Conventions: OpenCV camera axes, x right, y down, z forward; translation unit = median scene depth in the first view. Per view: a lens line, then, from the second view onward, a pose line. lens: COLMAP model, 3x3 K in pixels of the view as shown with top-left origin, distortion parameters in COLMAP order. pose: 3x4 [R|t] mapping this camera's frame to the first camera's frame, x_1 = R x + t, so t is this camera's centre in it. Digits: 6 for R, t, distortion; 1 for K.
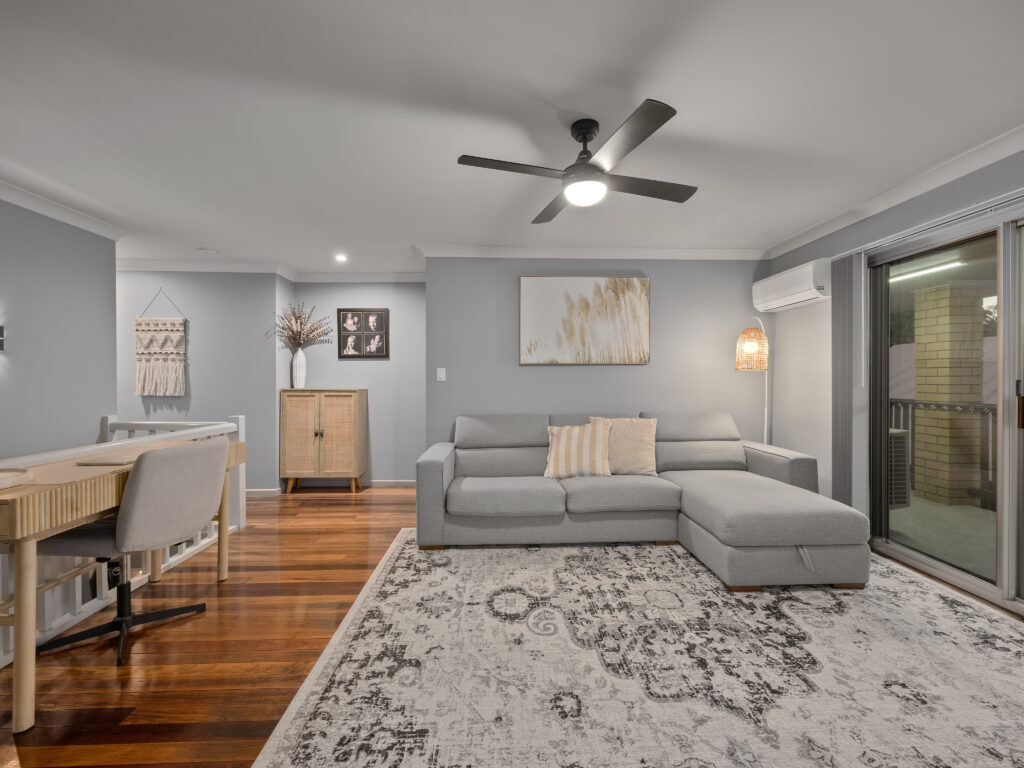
lens RADIAL K [[447.6, 0, 509.4], [0, 447.6, 380.8], [0, 0, 1]] dist [0.002760, -0.000124]
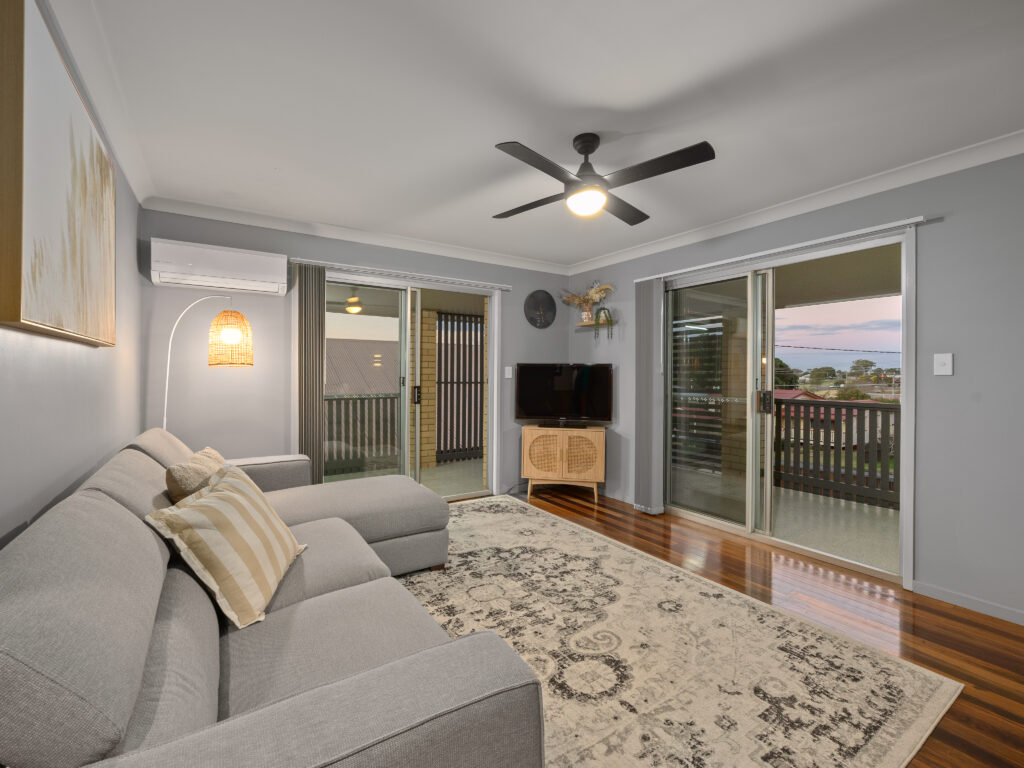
lens RADIAL K [[447.6, 0, 509.4], [0, 447.6, 380.8], [0, 0, 1]] dist [0.002760, -0.000124]
pose [[-0.522443, -0.011973, 0.852590, -0.677012], [-0.001846, 0.999915, 0.012911, -0.016815], [-0.852672, 0.005171, -0.522420, 1.805102]]
